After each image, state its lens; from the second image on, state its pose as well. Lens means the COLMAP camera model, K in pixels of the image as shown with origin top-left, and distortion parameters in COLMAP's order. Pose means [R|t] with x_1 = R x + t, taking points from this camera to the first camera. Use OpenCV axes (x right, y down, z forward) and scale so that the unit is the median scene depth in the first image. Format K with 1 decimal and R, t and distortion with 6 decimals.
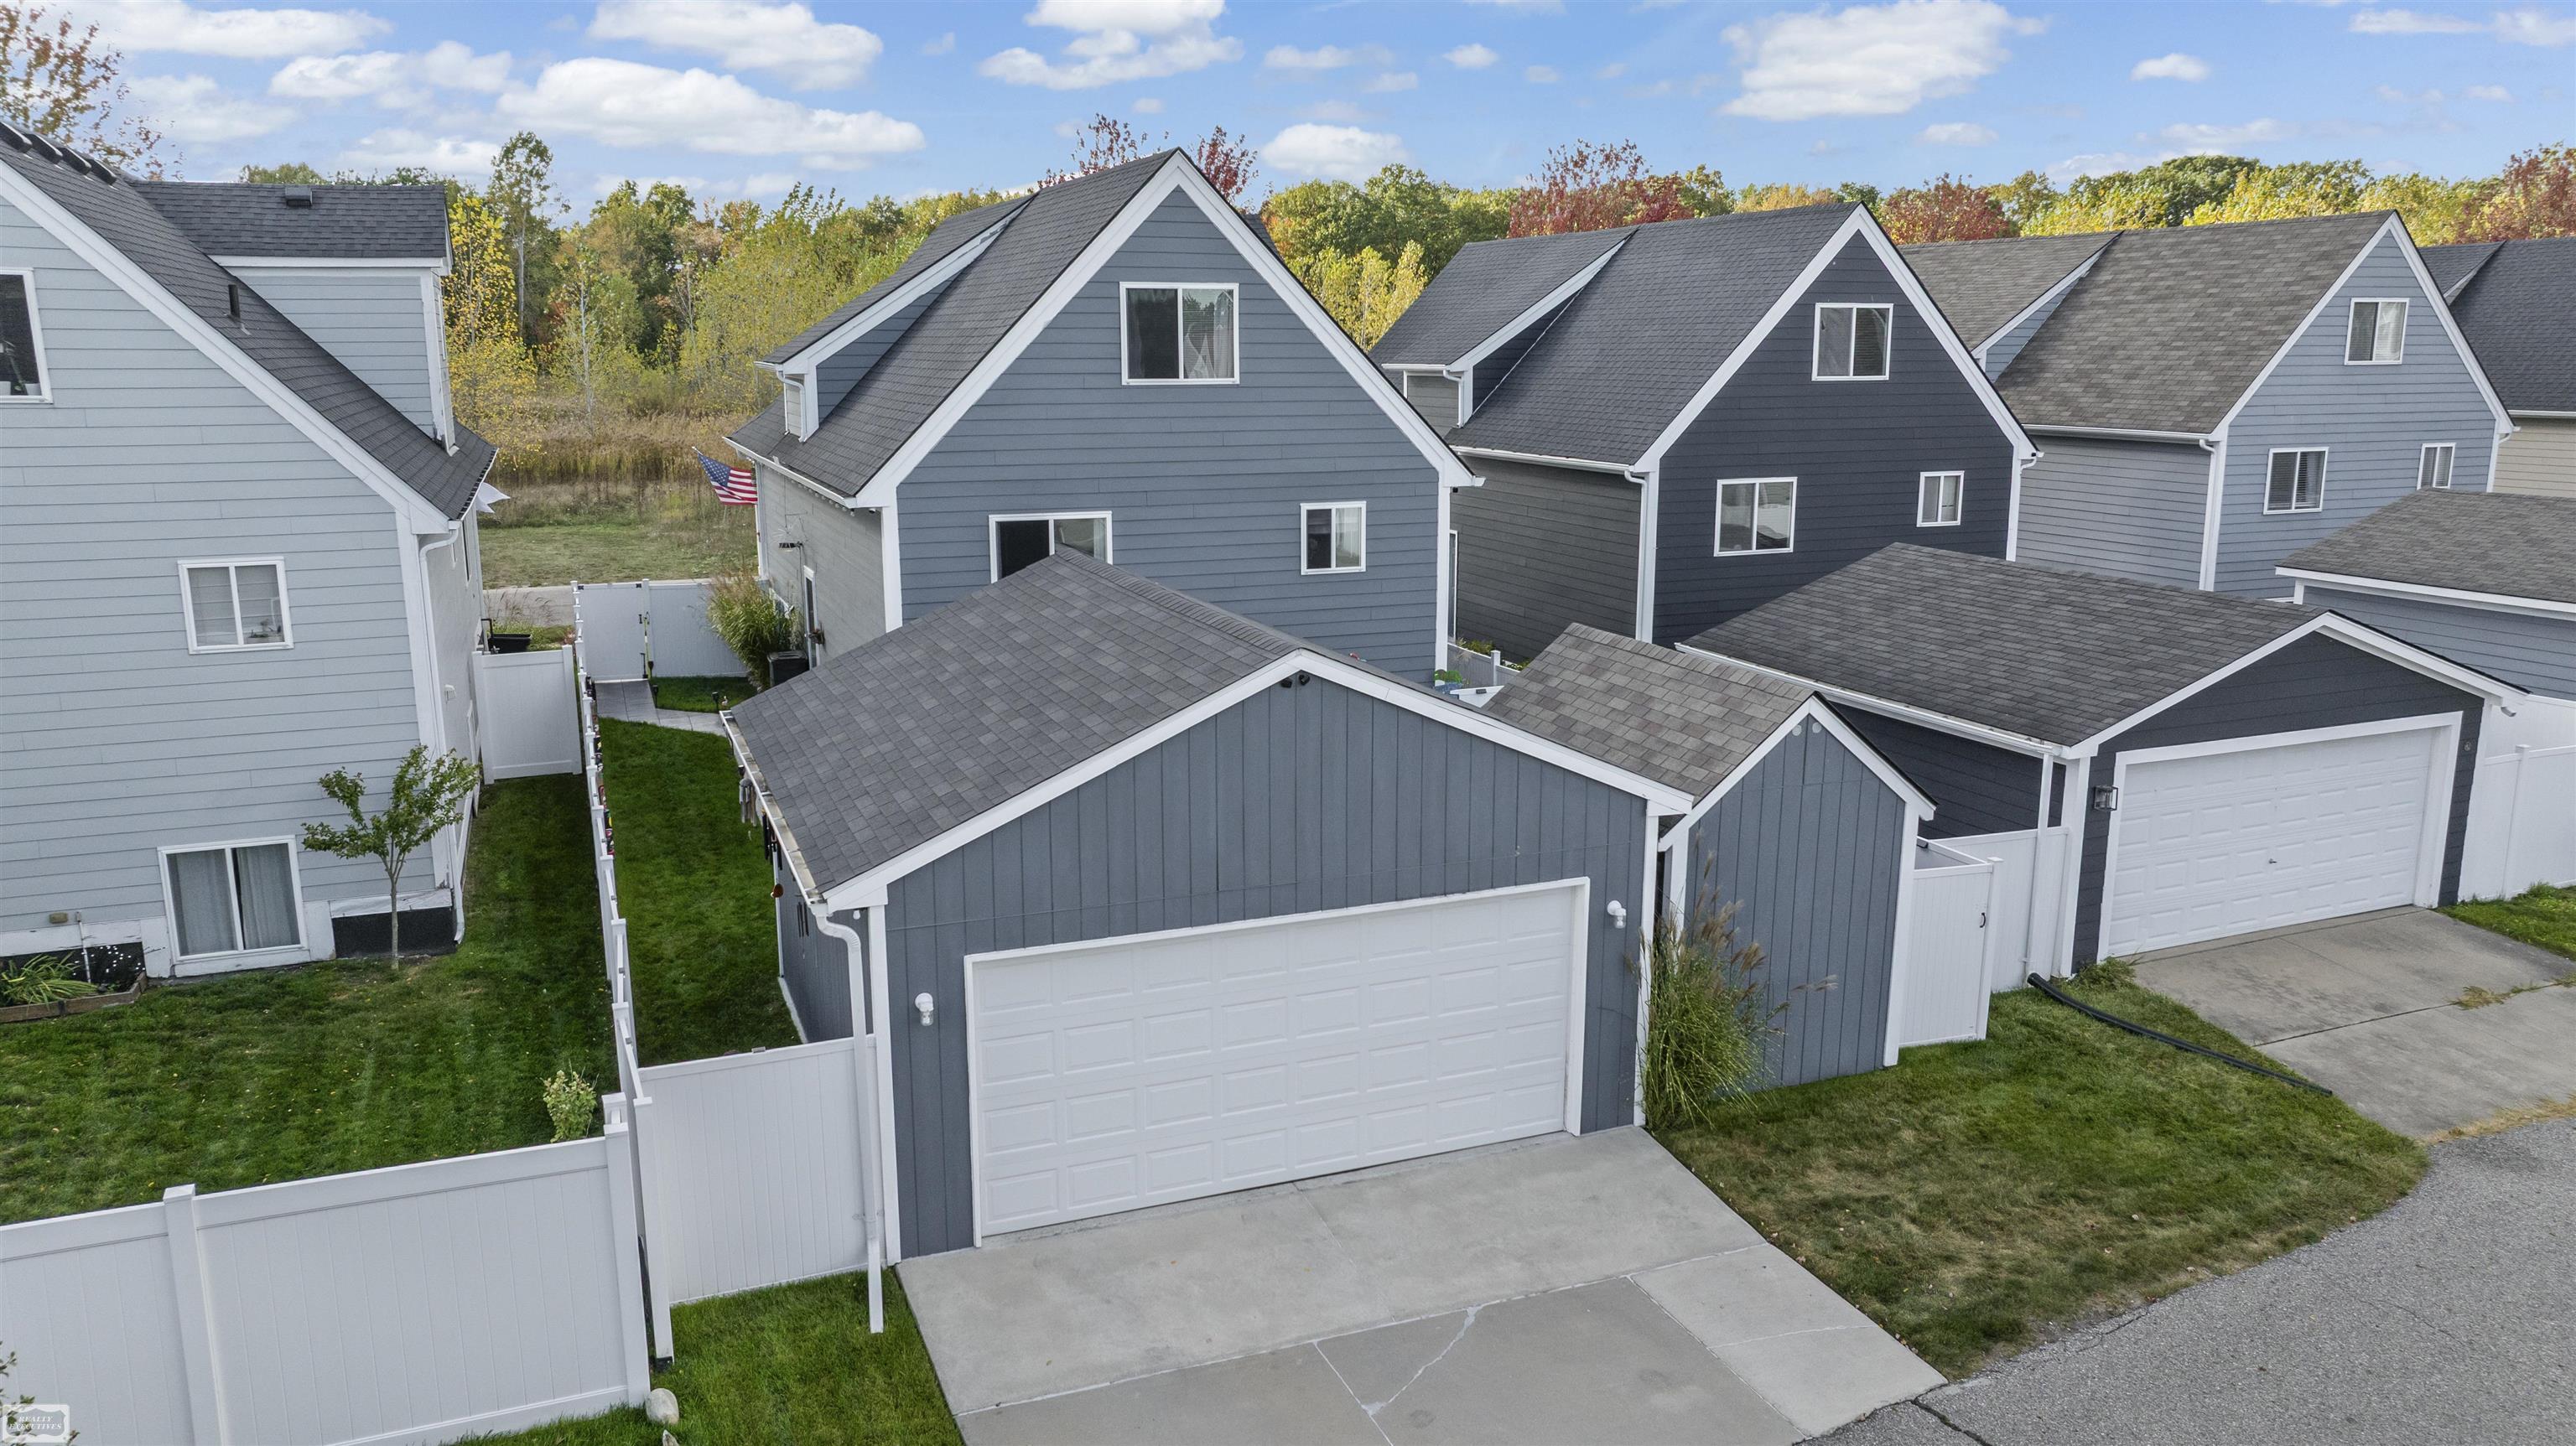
lens RADIAL K [[1813.3, 0, 1296.4], [0, 1813.3, 713.1], [0, 0, 1]] dist [-0.040892, 0.033984]
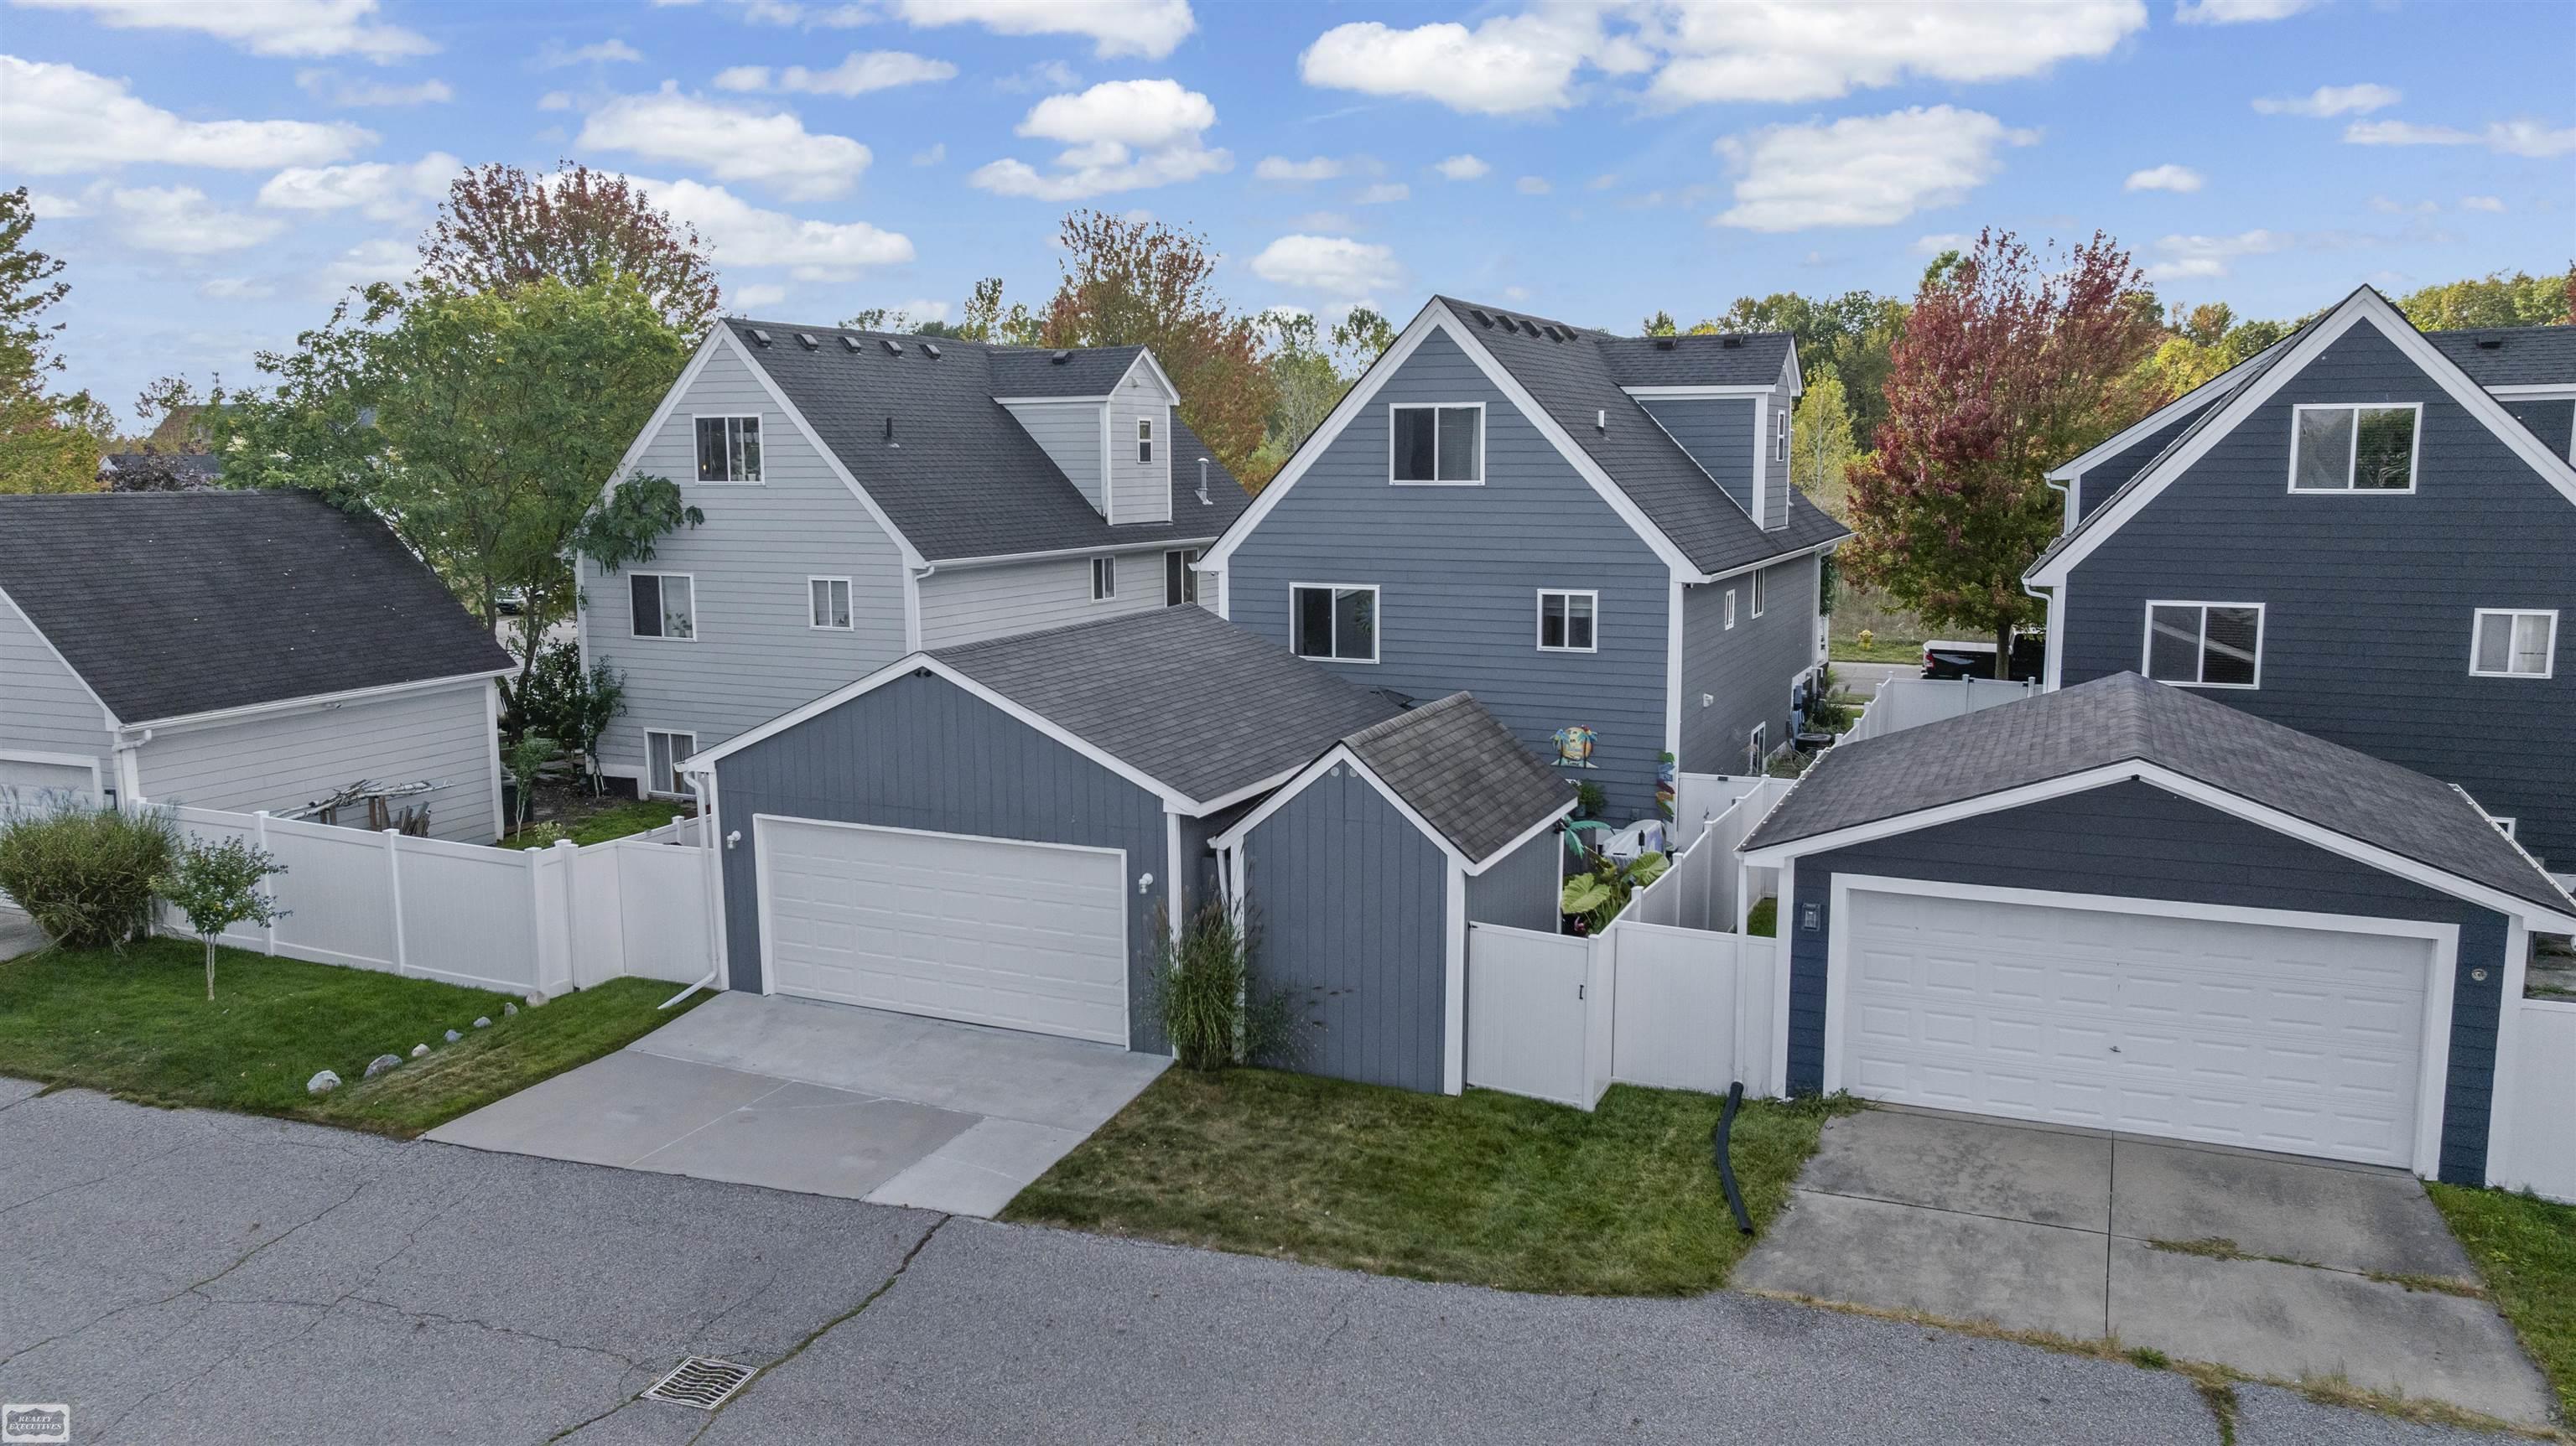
lens RADIAL K [[1813.3, 0, 1296.4], [0, 1813.3, 713.1], [0, 0, 1]] dist [-0.040892, 0.033984]
pose [[0.688489, 0.101021, -0.718176, 0.783240], [-0.141845, 0.989884, 0.003259, -0.020570], [0.711240, 0.099626, 0.695854, 0.101030]]
